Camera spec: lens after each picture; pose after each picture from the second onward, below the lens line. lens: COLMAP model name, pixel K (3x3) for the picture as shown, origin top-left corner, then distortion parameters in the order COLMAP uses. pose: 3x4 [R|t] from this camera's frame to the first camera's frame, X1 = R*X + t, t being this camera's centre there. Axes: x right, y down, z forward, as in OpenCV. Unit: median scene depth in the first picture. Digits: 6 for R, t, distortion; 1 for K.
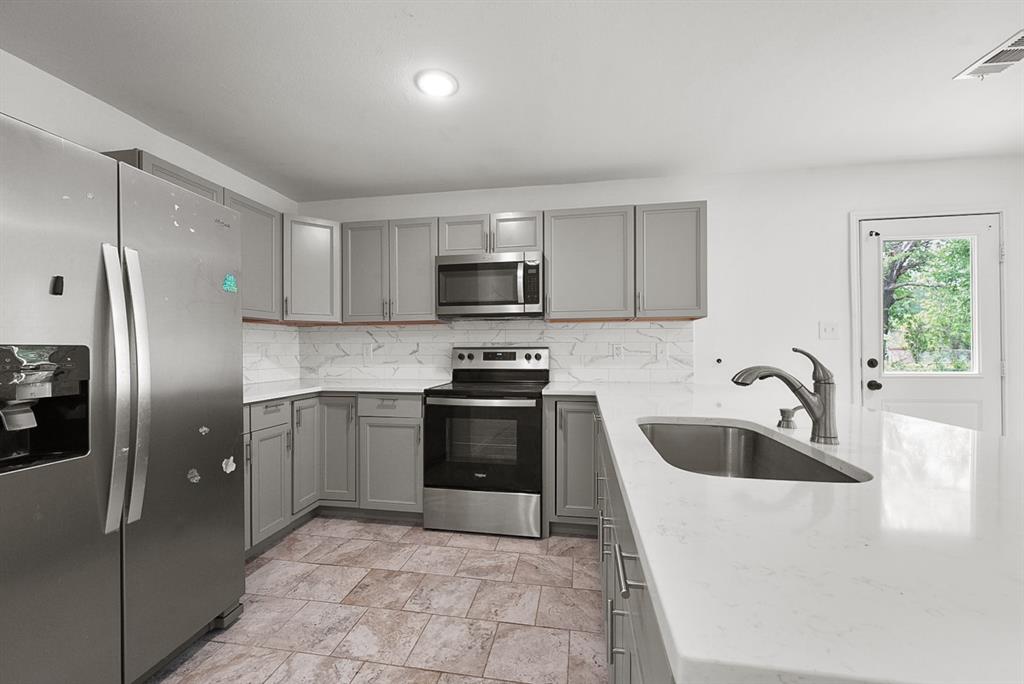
lens RADIAL K [[417.5, 0, 524.1], [0, 417.5, 348.0], [0, 0, 1]] dist [-0.003789, -0.000376]
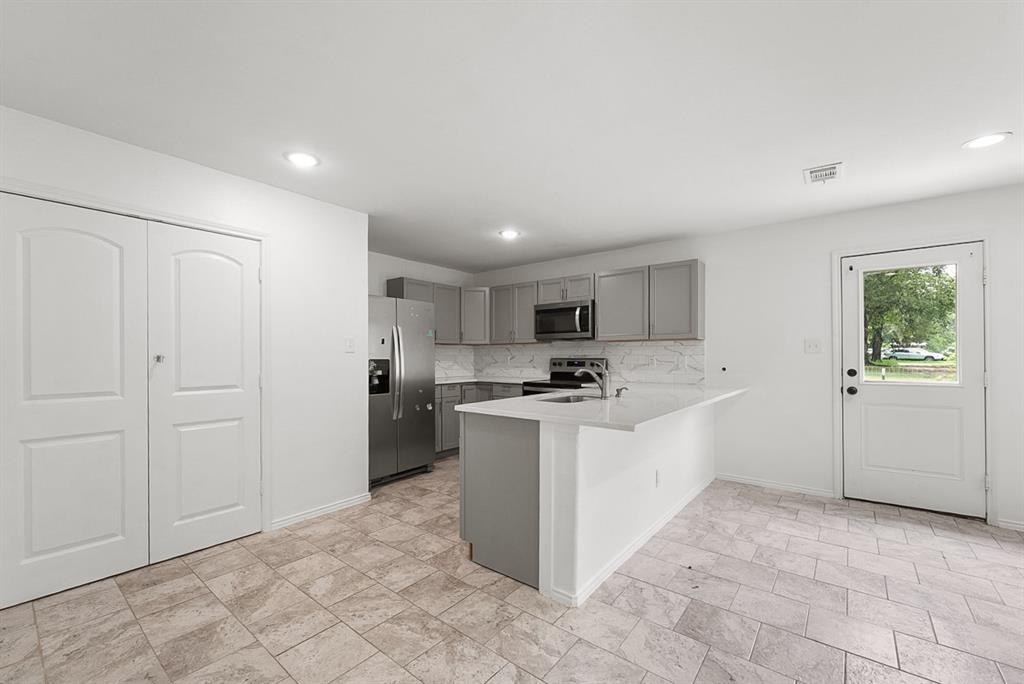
lens RADIAL K [[417.5, 0, 511.4], [0, 417.5, 358.1], [0, 0, 1]] dist [-0.003789, -0.000376]
pose [[0.877841, 0.003764, -0.478938, 0.540008], [0.000108, 0.999968, 0.008056, -0.016909], [0.478953, -0.007124, 0.877812, -0.562582]]
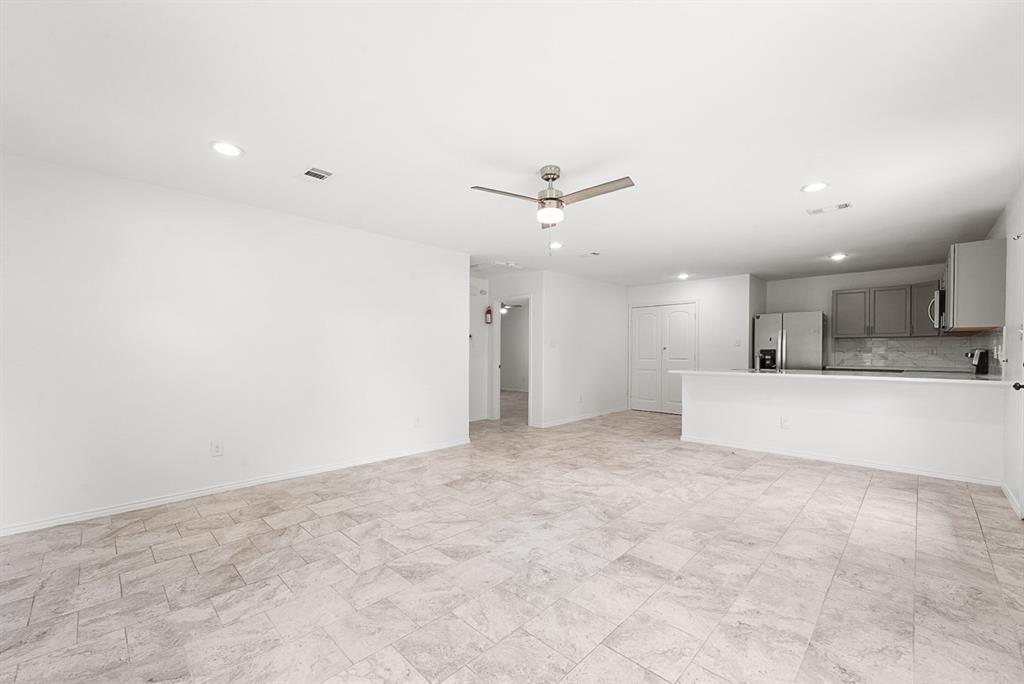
lens RADIAL K [[417.5, 0, 497.3], [0, 417.5, 354.8], [0, 0, 1]] dist [-0.003789, -0.000376]
pose [[-0.577948, 0.010236, -0.816009, 2.367113], [0.003369, 0.999943, 0.010157, -0.001742], [0.816067, 0.003121, -0.577949, 0.539901]]
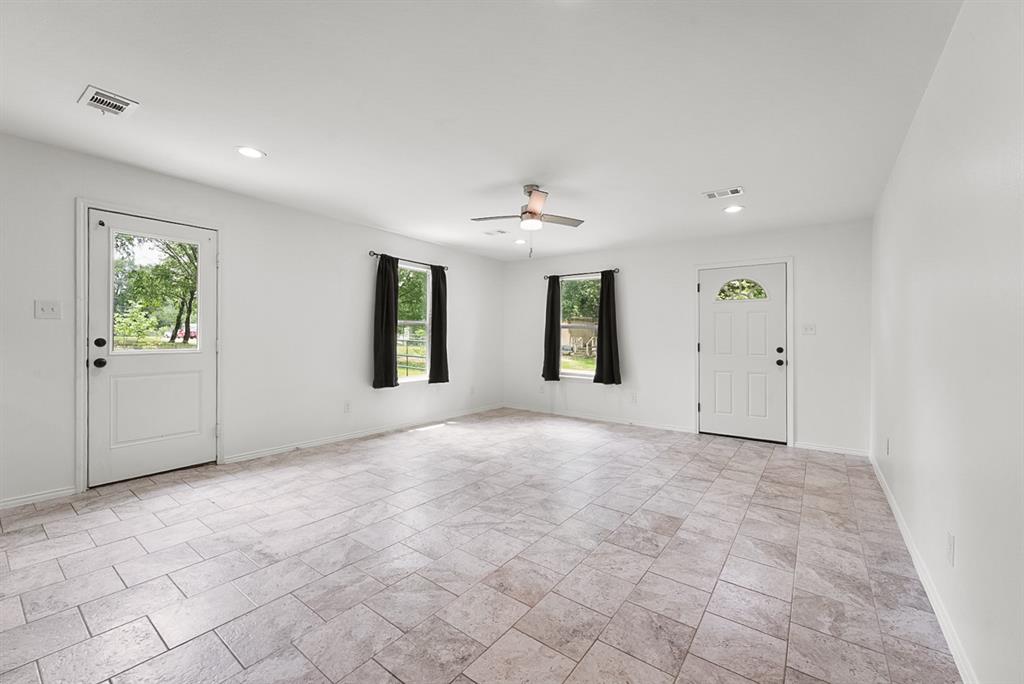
lens RADIAL K [[417.5, 0, 501.0], [0, 417.5, 334.3], [0, 0, 1]] dist [-0.003789, -0.000376]
pose [[0.452186, 0.010258, 0.891865, 0.342702], [-0.016674, 0.999856, -0.003046, 0.000846], [-0.891768, -0.013494, 0.452292, -0.415599]]
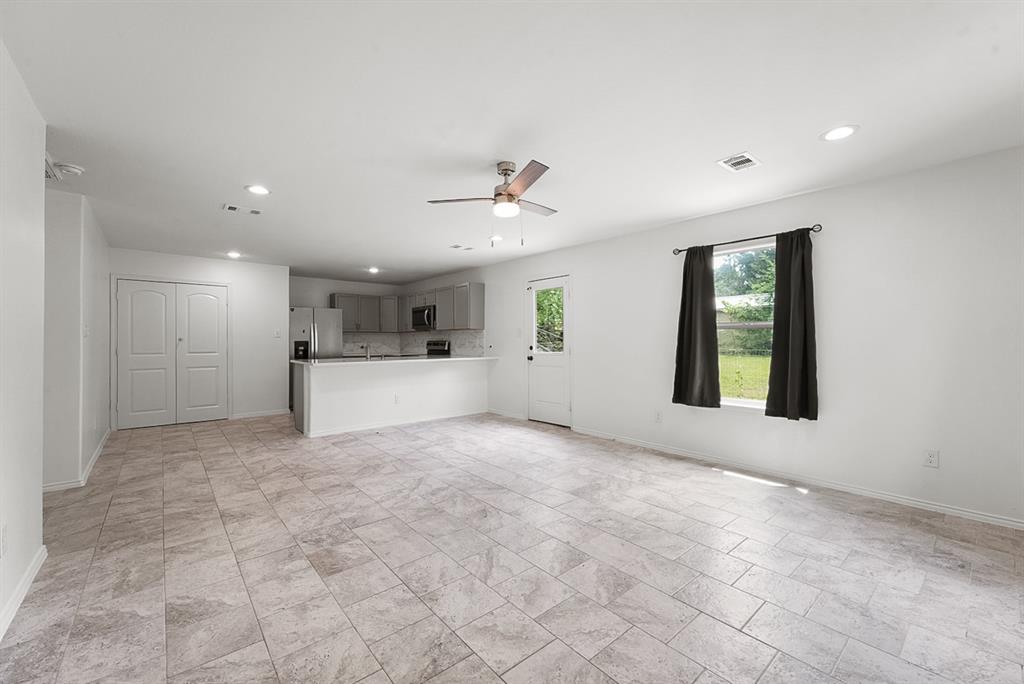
lens RADIAL K [[417.5, 0, 518.8], [0, 417.5, 336.2], [0, 0, 1]] dist [-0.003789, -0.000376]
pose [[0.778840, -0.008027, -0.627172, 2.139152], [0.002501, 0.999950, -0.009693, -0.003544], [0.627218, 0.005981, 0.778821, -0.724051]]
